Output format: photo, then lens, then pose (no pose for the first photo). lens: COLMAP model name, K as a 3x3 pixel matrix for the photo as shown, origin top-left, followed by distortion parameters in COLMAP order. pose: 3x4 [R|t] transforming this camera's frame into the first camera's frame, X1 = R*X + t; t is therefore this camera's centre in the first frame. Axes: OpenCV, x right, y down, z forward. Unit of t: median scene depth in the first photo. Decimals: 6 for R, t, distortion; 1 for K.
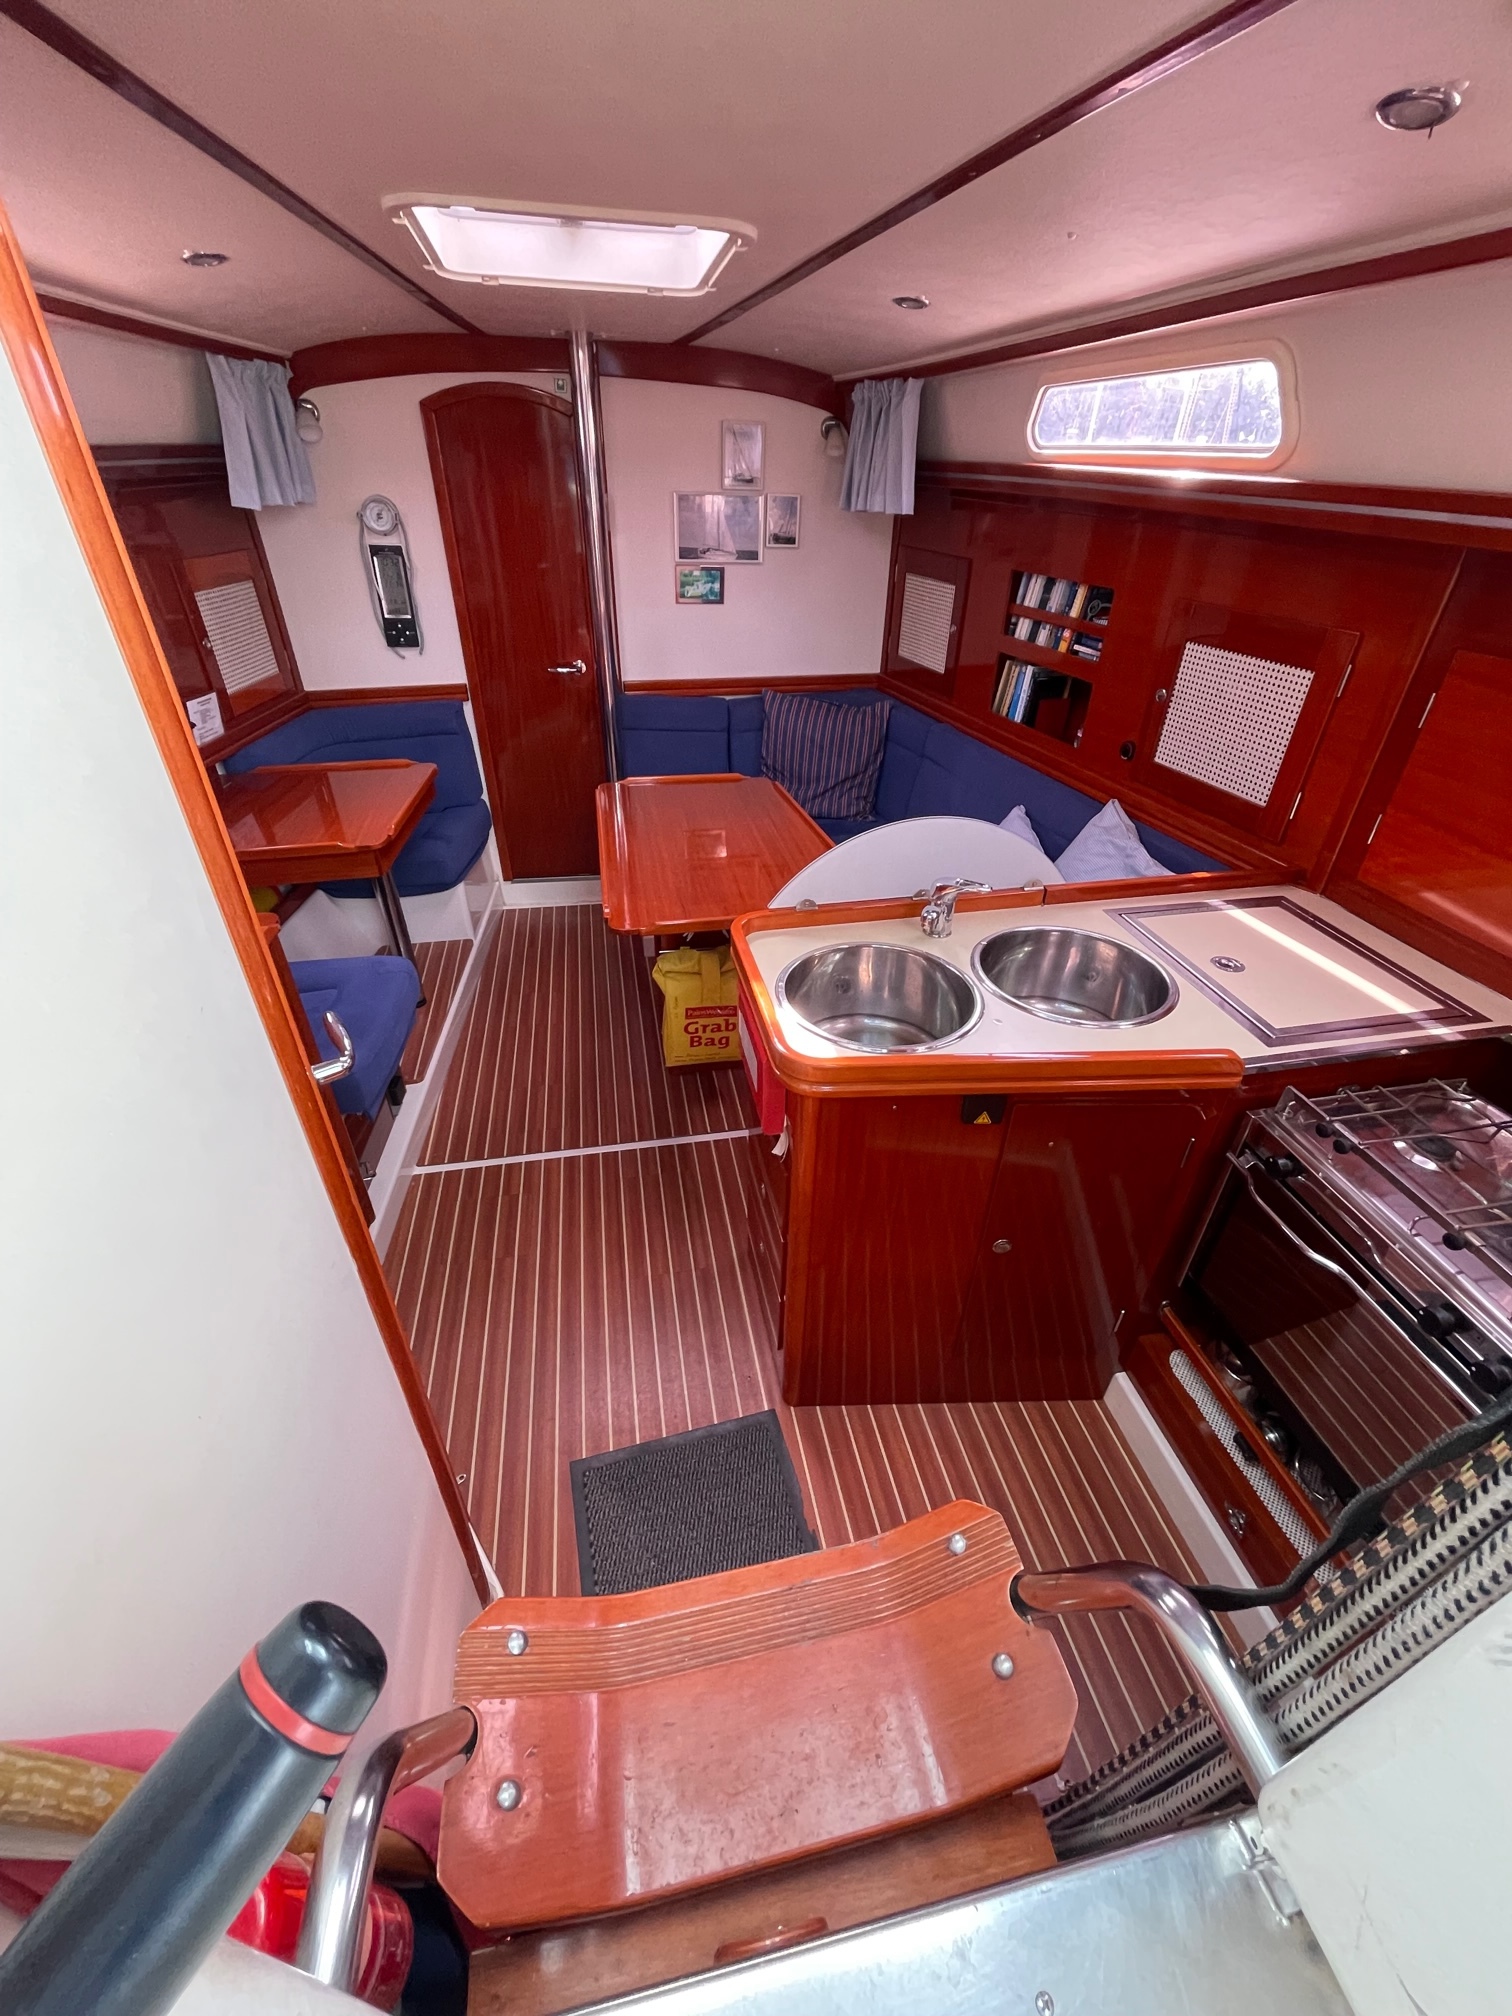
lens RADIAL K [[811.7, 0, 765.9], [0, 811.7, 1006.0], [0, 0, 1]] dist [-0.003219, 0.000468]
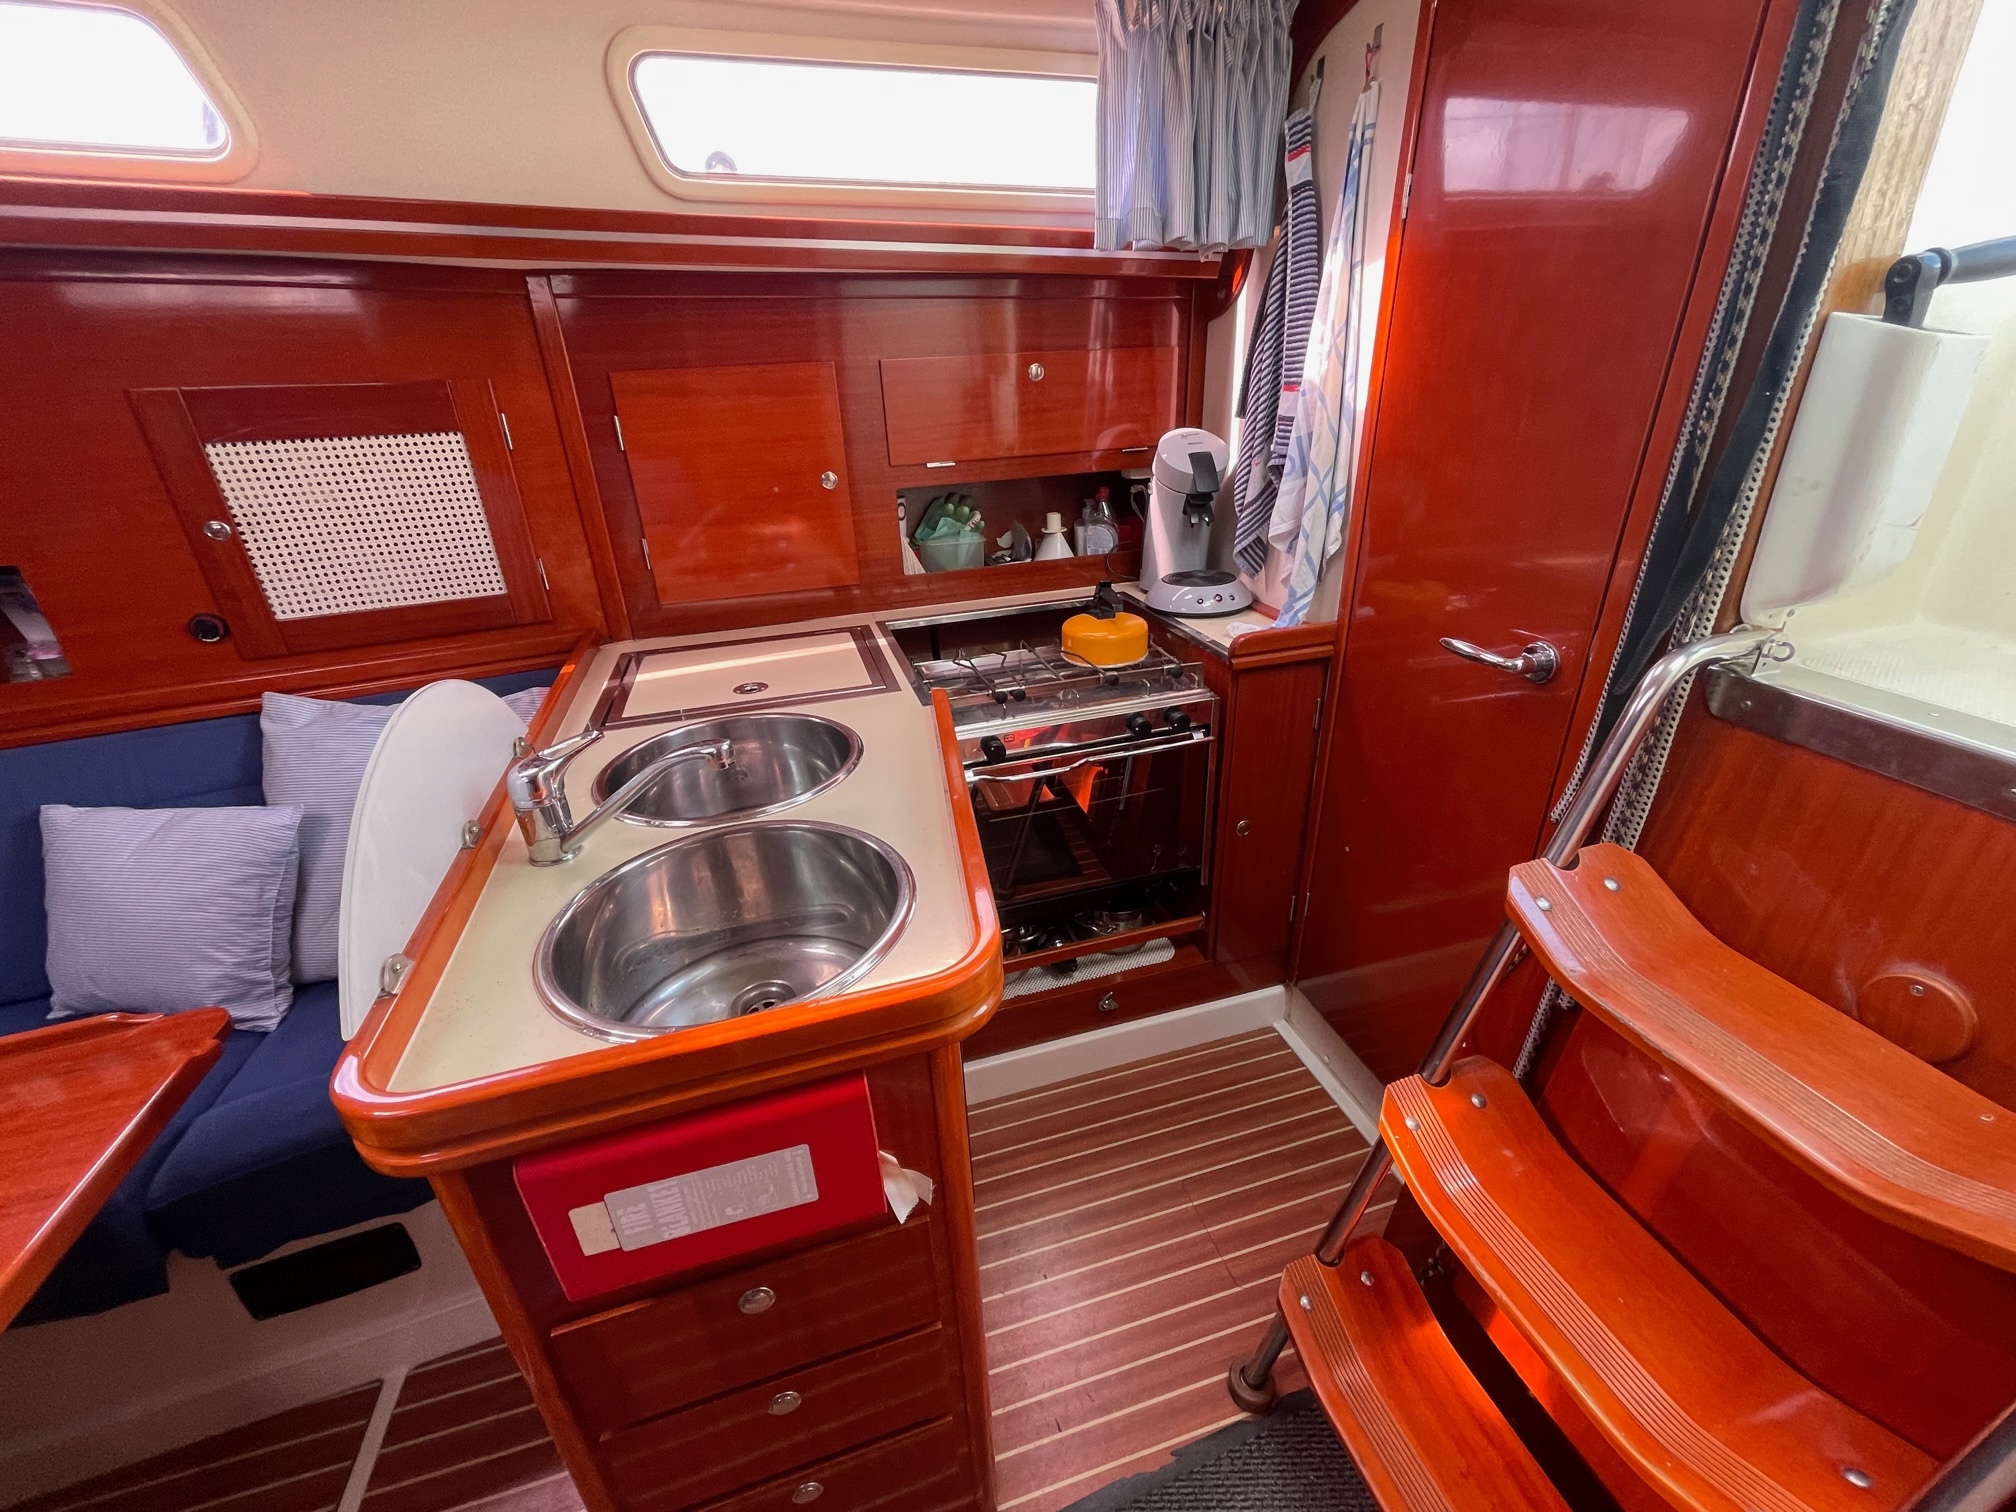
lens RADIAL K [[811.7, 0, 1000.1], [0, 811.7, 749.8], [0, 0, 1]] dist [-0.003219, 0.000468]
pose [[-0.085240, -0.427668, 0.899908, -0.202661], [0.575396, 0.716232, 0.394881, -0.128041], [-0.813421, 0.551463, 0.185027, 0.393960]]
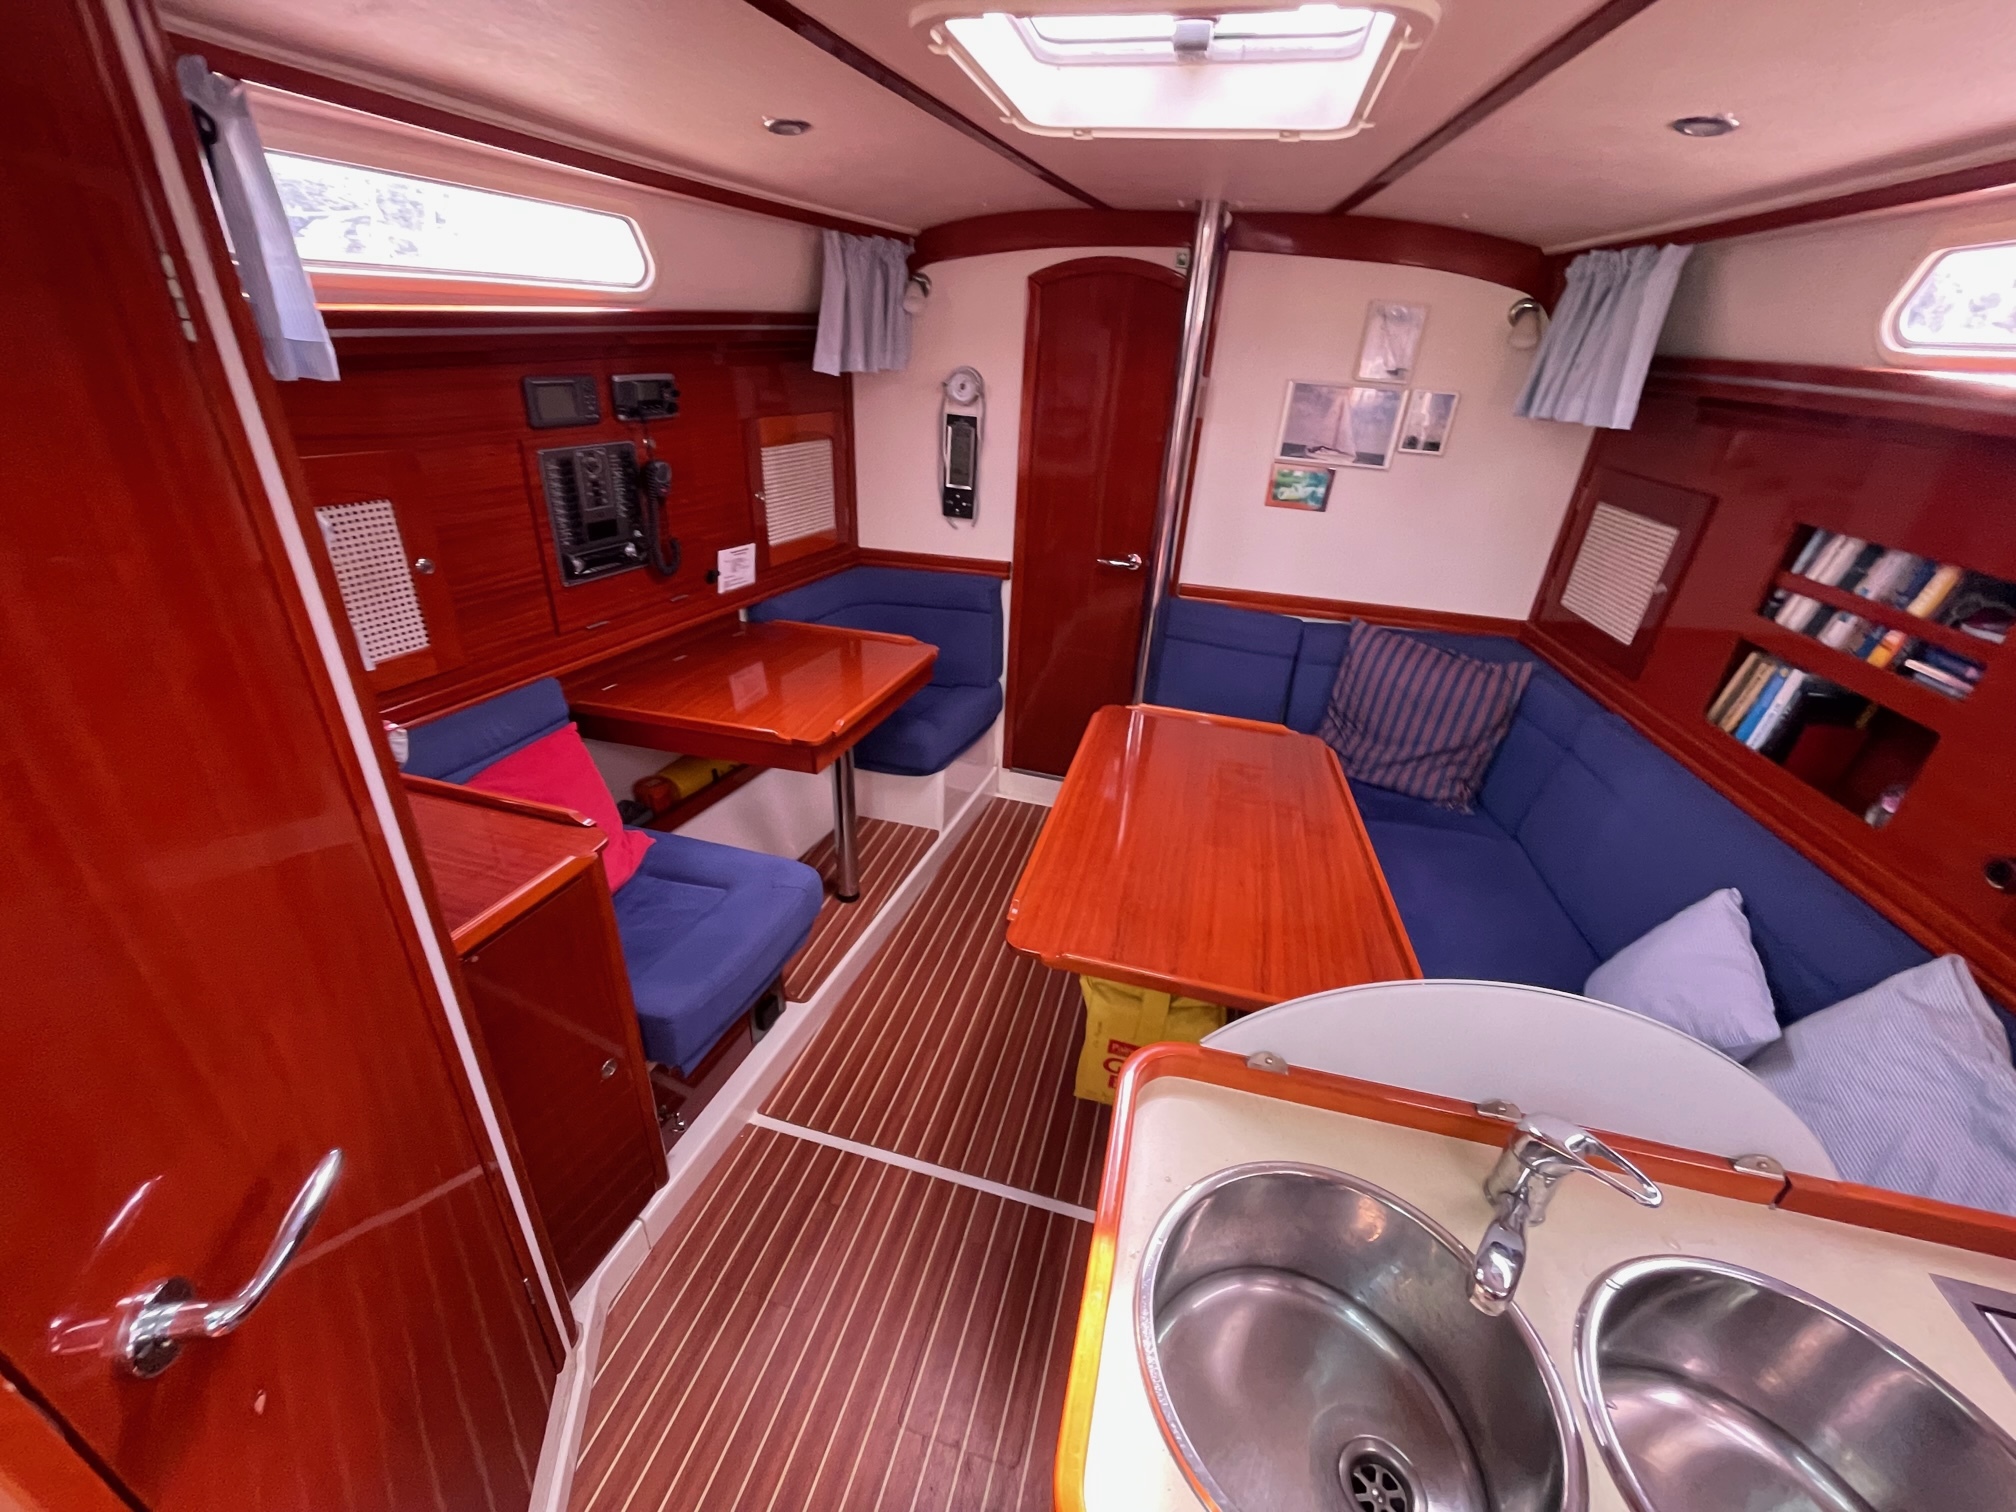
lens RADIAL K [[811.7, 0, 1002.9], [0, 811.7, 751.3], [0, 0, 1]] dist [-0.003219, 0.000468]
pose [[0.894229, 0.227151, -0.385691, 0.034681], [-0.272925, 0.959658, -0.067594, -0.161716], [0.354777, 0.165709, 0.920149, 0.237320]]
